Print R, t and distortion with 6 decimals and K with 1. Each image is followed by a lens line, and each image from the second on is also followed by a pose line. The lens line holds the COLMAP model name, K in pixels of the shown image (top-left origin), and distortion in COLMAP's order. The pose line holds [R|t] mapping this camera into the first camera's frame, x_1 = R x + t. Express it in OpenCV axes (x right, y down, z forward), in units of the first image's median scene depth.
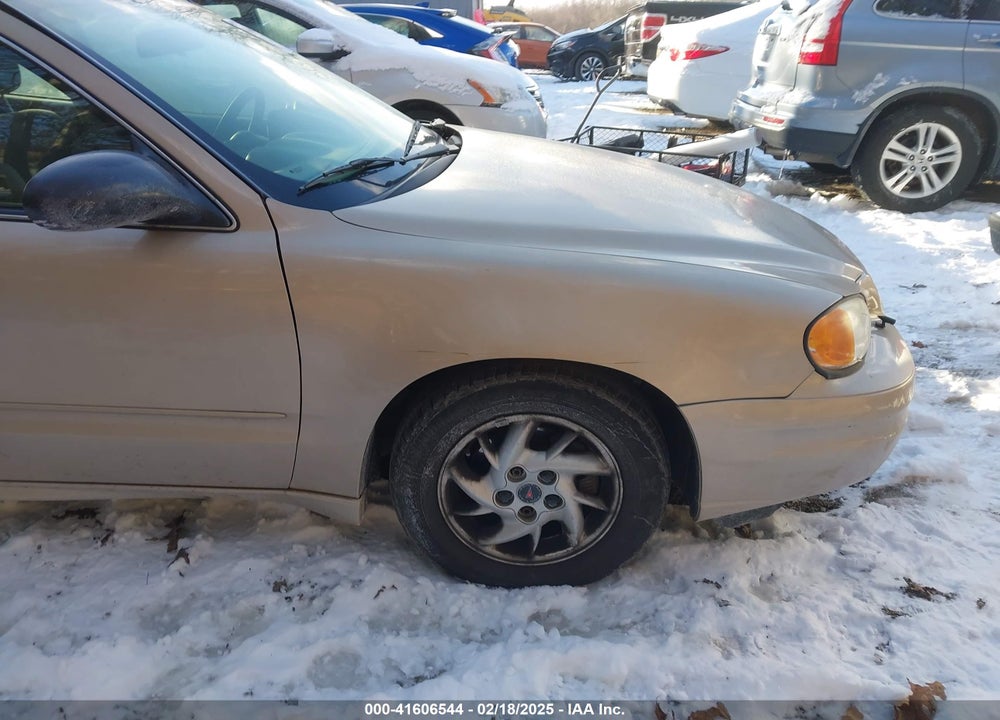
lens RADIAL K [[820.4, 0, 491.4], [0, 820.4, 343.5], [0, 0, 1]] dist [0.019892, -0.015349]
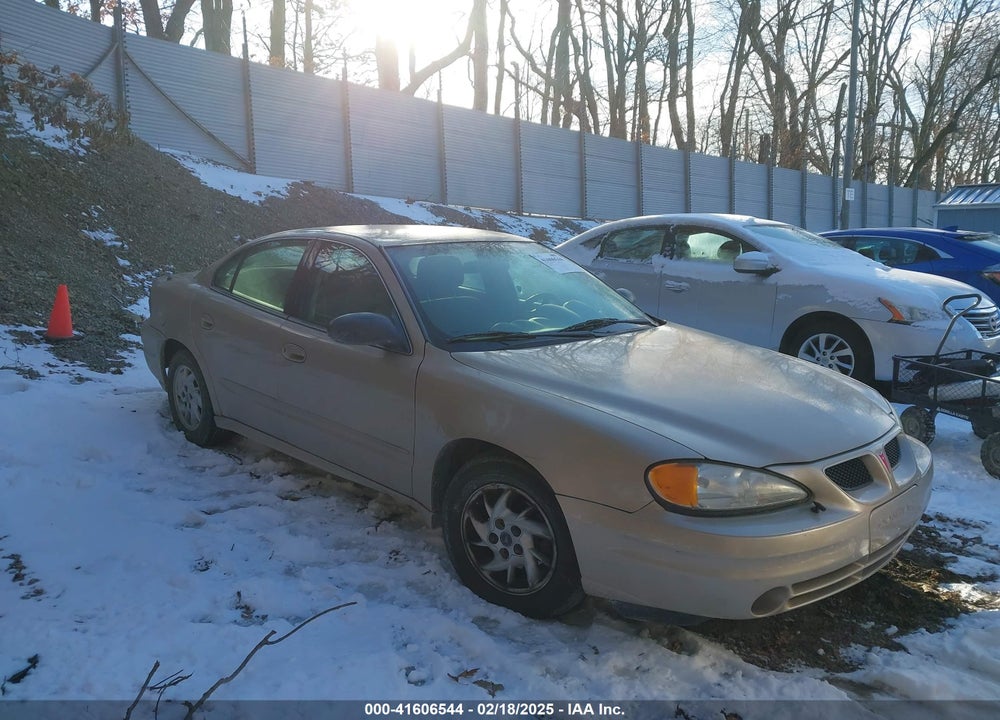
lens RADIAL K [[820.4, 0, 491.4], [0, 820.4, 343.5], [0, 0, 1]] dist [0.019892, -0.015349]
pose [[0.742292, 0.091971, -0.663734, 1.002903], [-0.251658, 0.956288, -0.148935, 0.066663], [0.621024, 0.277587, 0.732990, -0.245048]]
